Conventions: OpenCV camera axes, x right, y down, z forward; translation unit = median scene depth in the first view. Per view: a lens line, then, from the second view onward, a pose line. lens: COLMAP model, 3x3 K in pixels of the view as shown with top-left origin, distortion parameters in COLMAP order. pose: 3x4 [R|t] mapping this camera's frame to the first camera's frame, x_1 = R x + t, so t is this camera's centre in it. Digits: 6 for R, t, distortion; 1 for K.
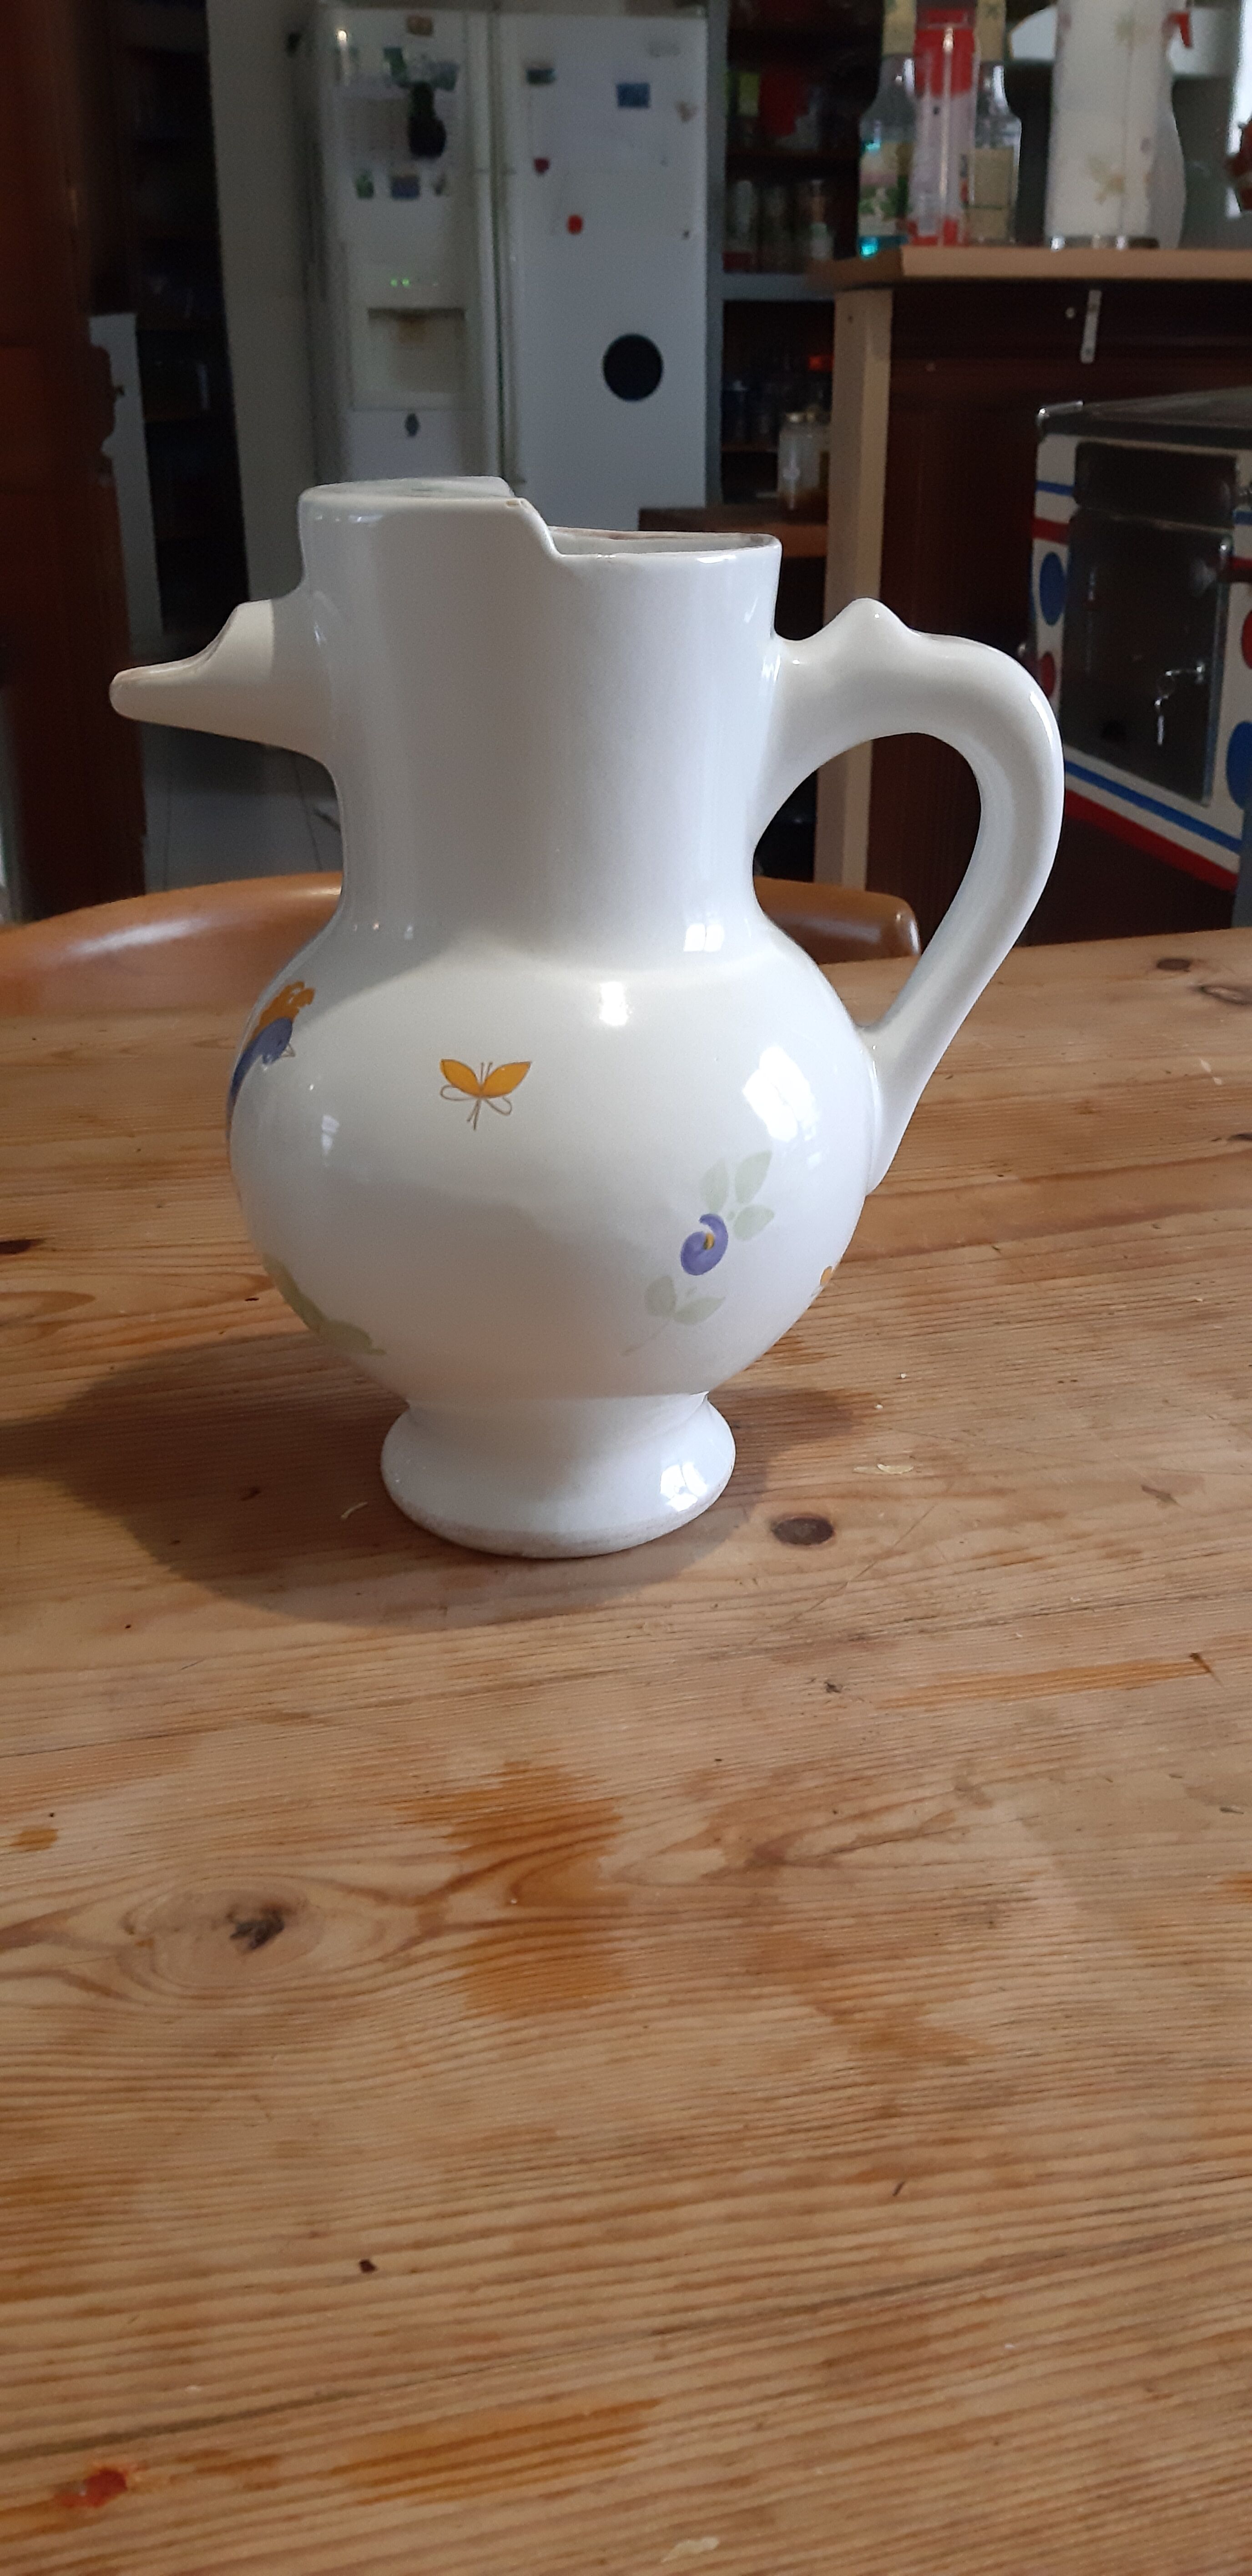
lens RADIAL K [[2072.7, 0, 630.1], [0, 2072.7, 1259.9], [0, 0, 1]] dist [0.050060, -0.125722]
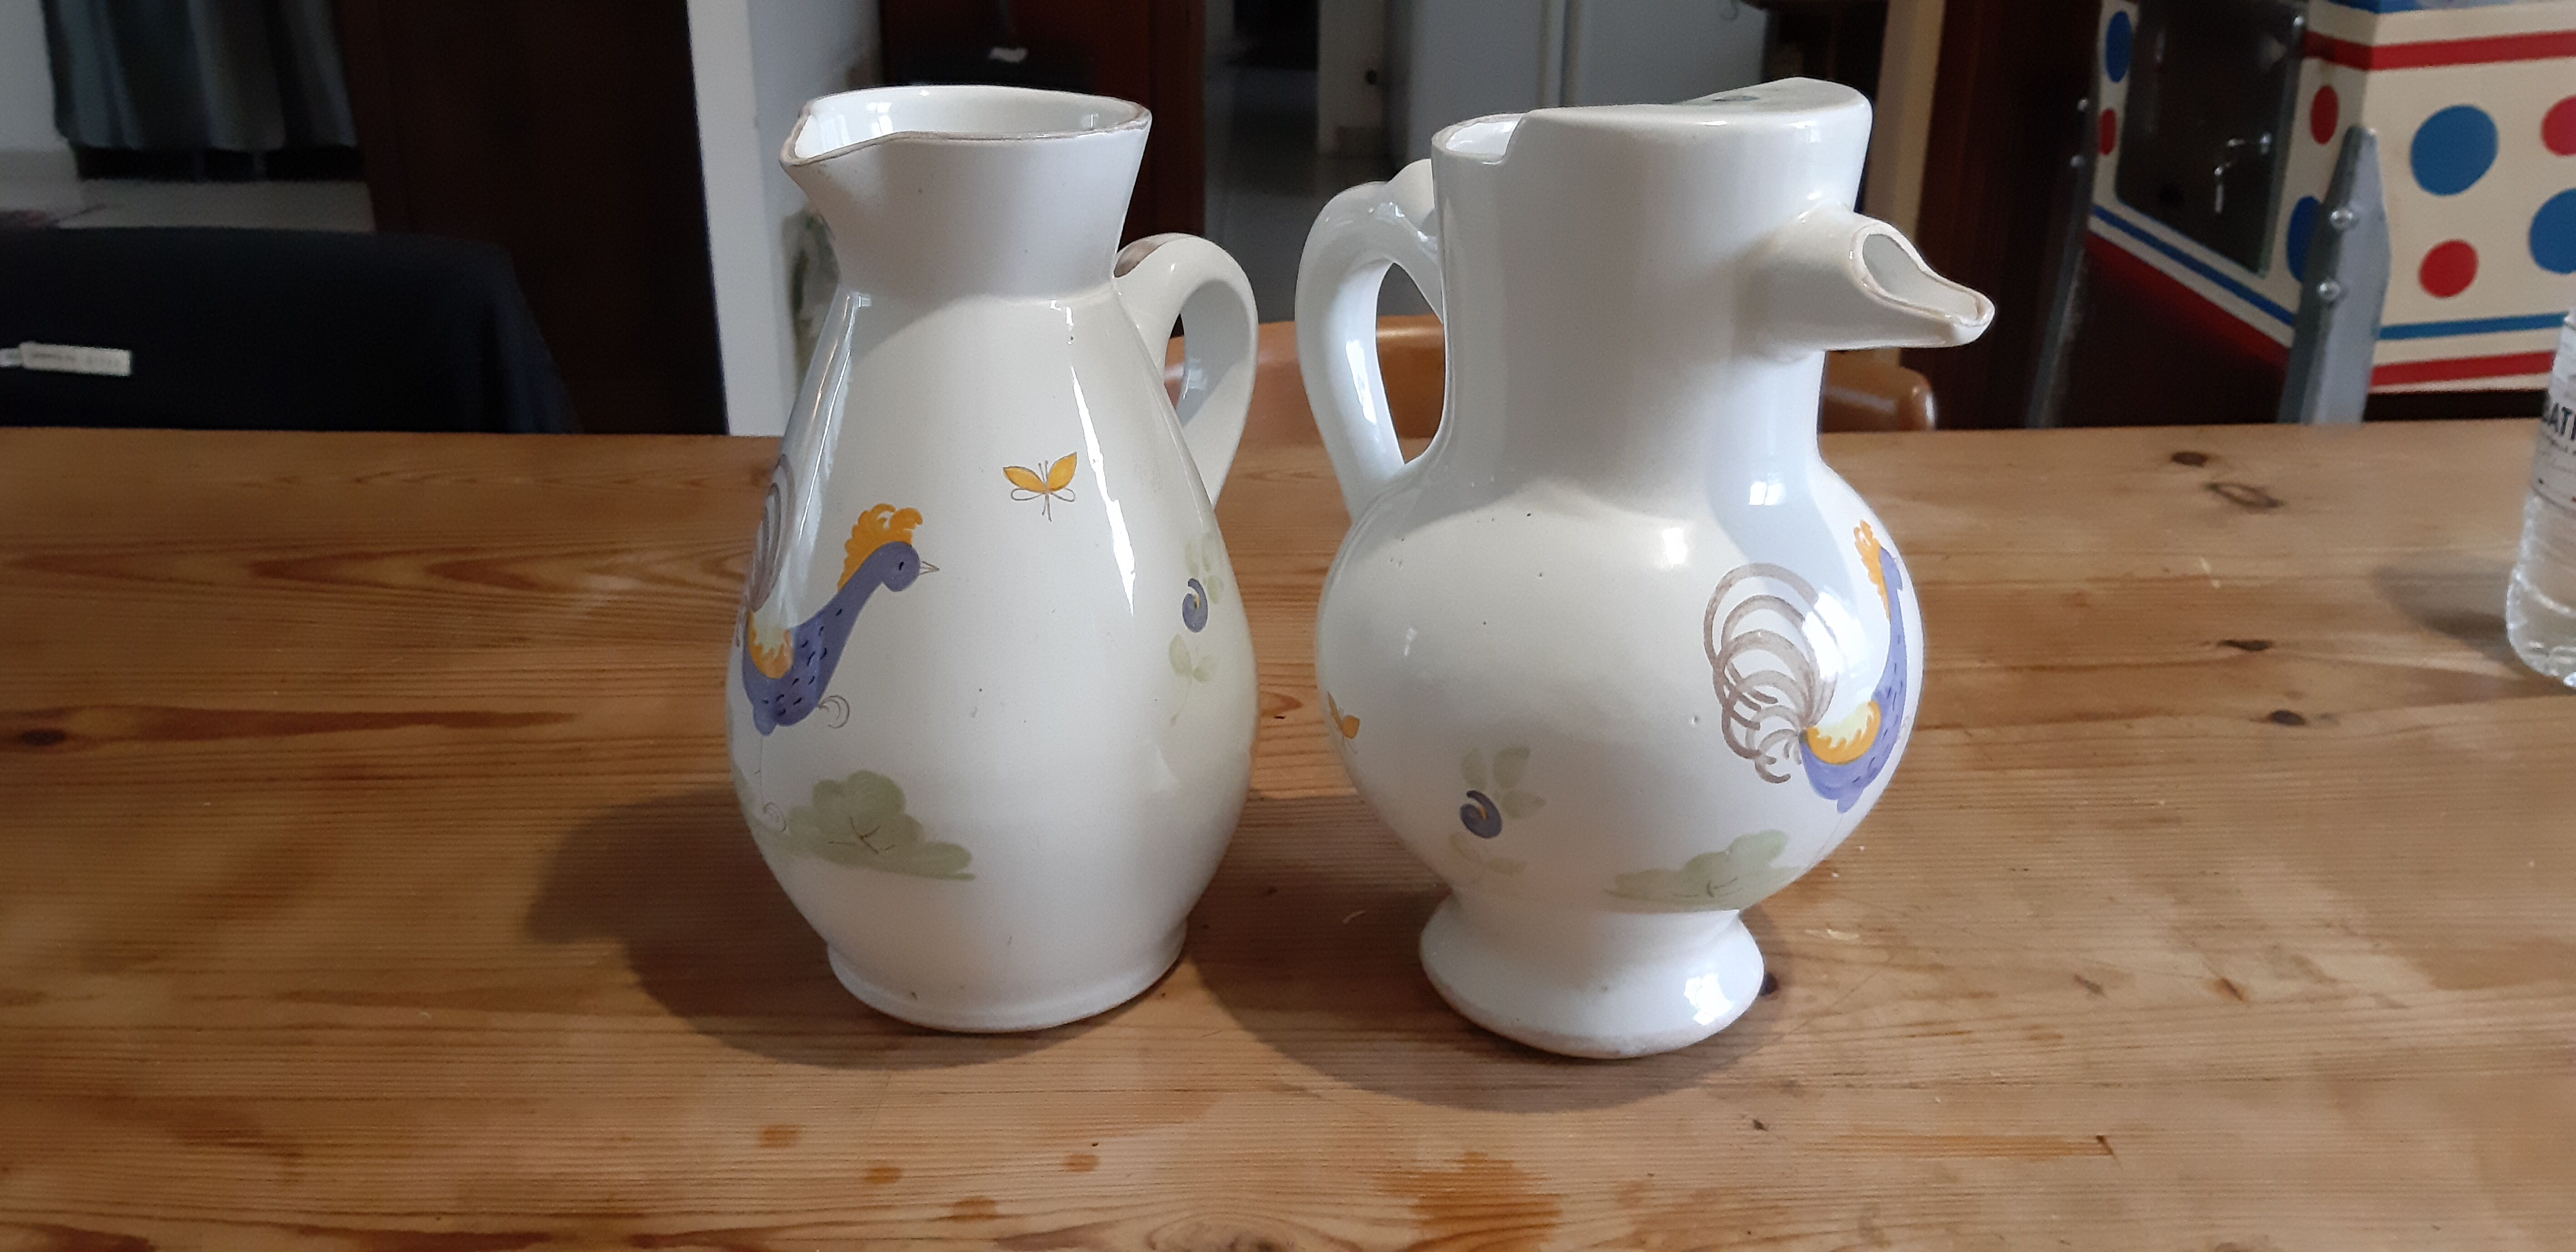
lens RADIAL K [[2072.7, 0, 1248.0], [0, 2072.7, 591.0], [0, 0, 1]] dist [0.050060, -0.125722]
pose [[0.979066, 0.082039, -0.186276, 0.011050], [-0.087073, 0.996021, -0.018992, -0.037406], [0.183977, 0.034814, 0.982314, -0.172103]]
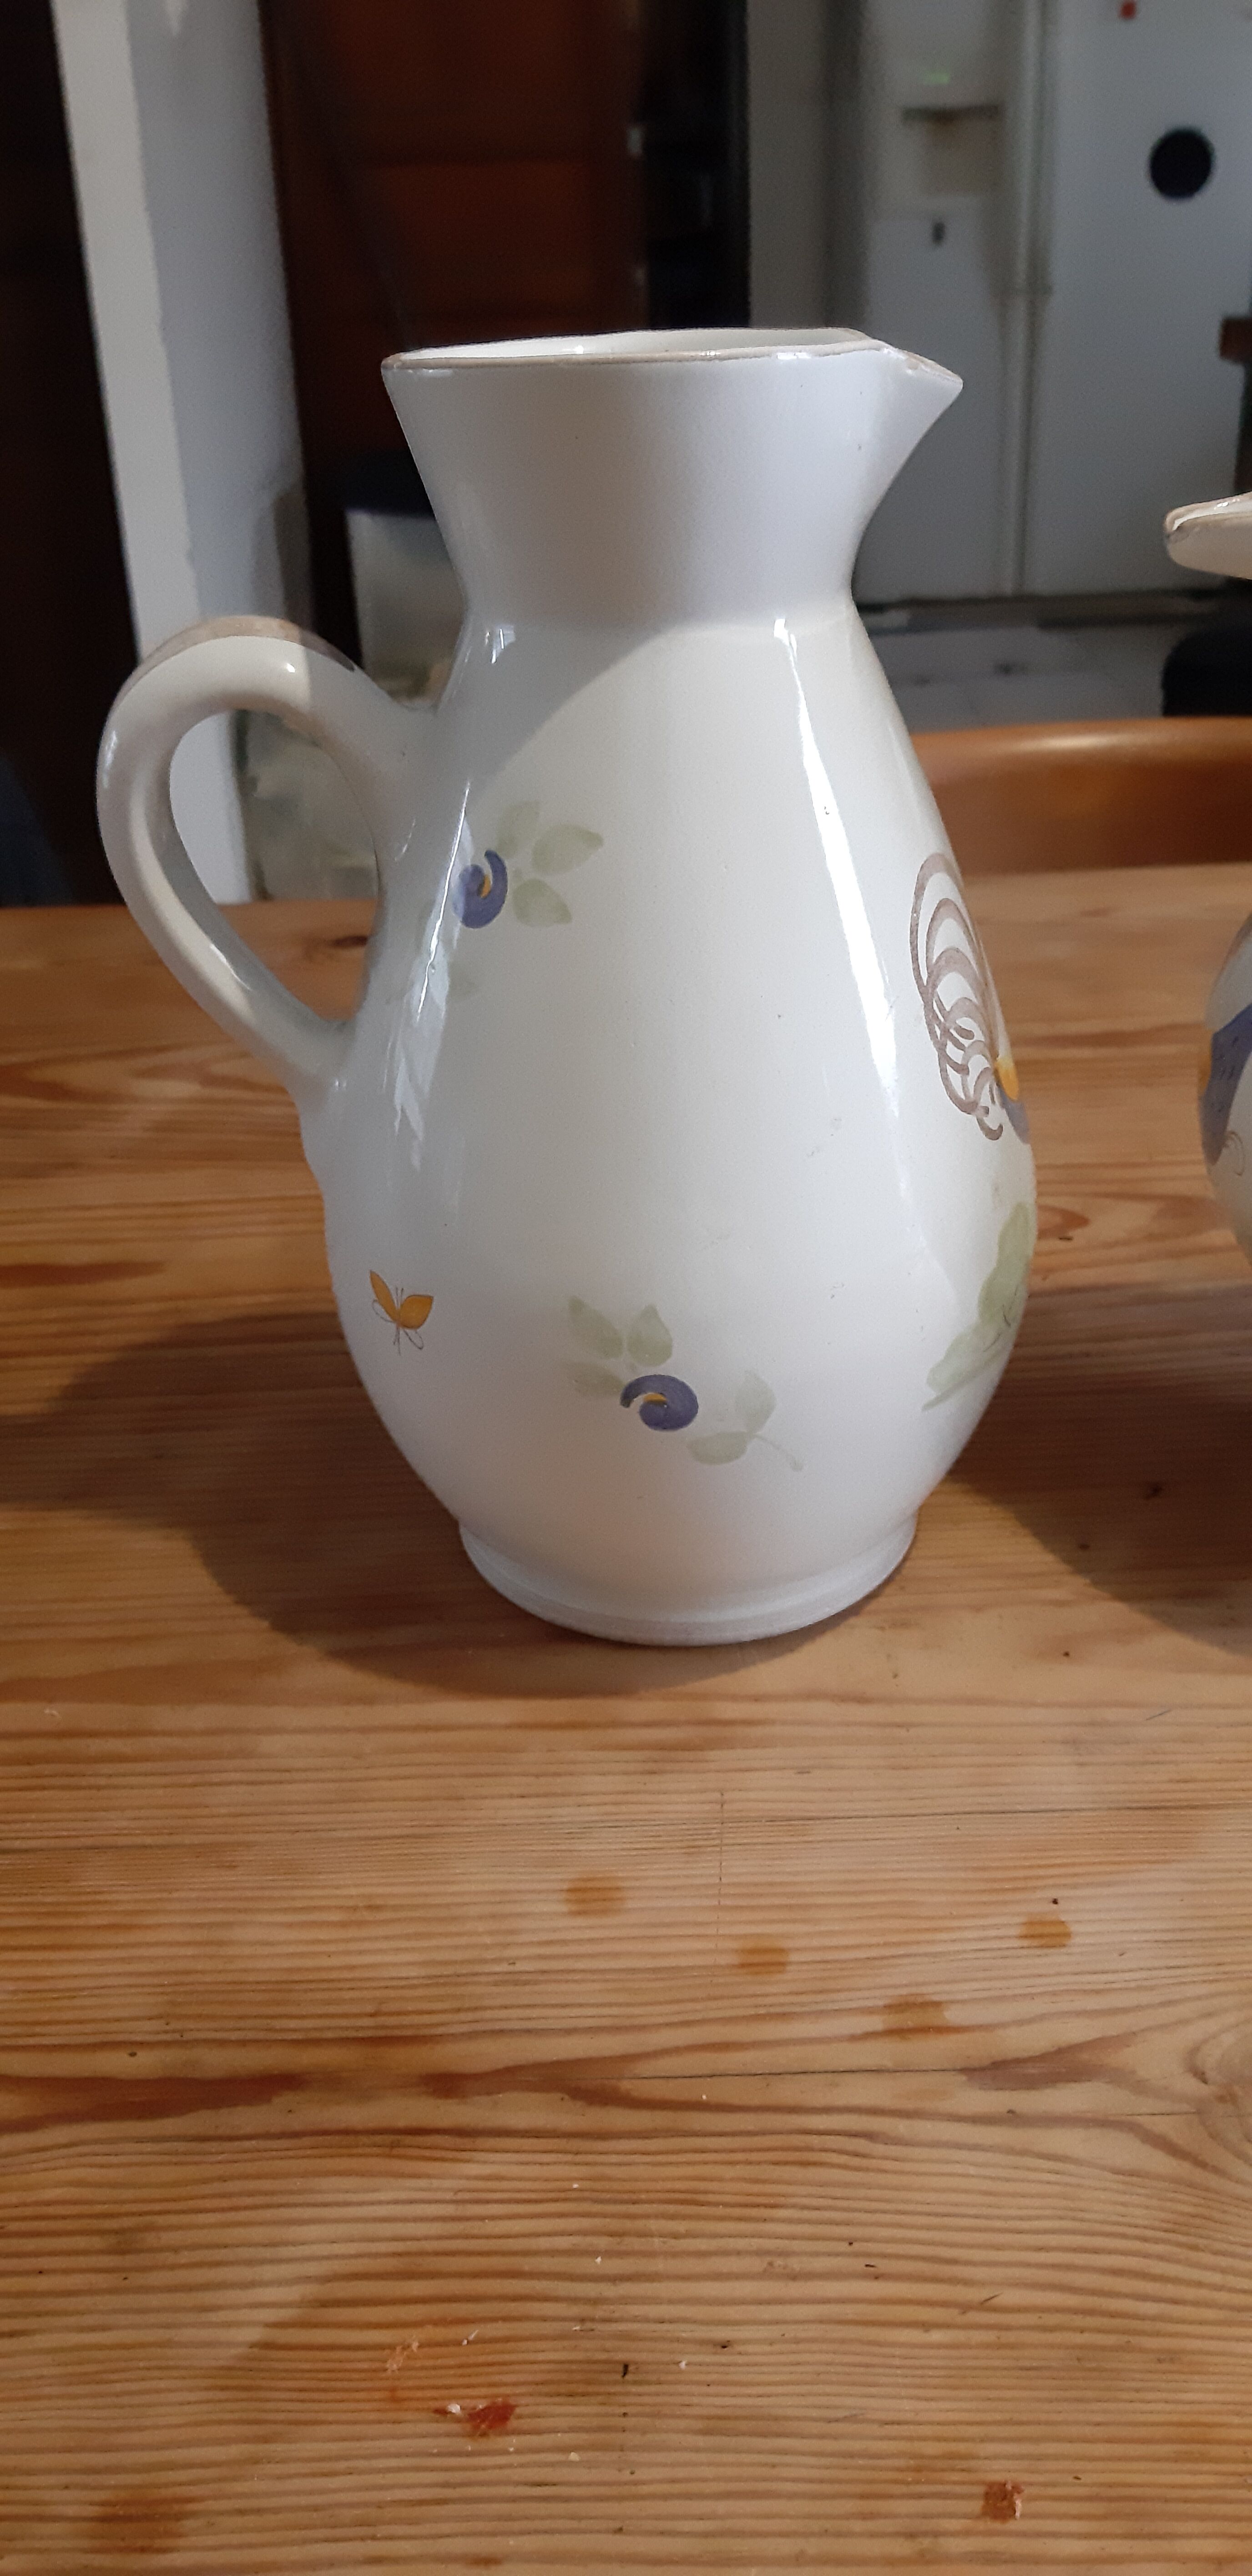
lens RADIAL K [[2072.7, 0, 609.9], [0, 2072.7, 1251.9], [0, 0, 1]] dist [0.050060, -0.125722]
pose [[0.977507, 0.067534, -0.199797, -0.262955], [-0.052939, 0.995584, 0.077517, -0.045199], [0.204150, -0.065197, 0.976766, 0.133532]]
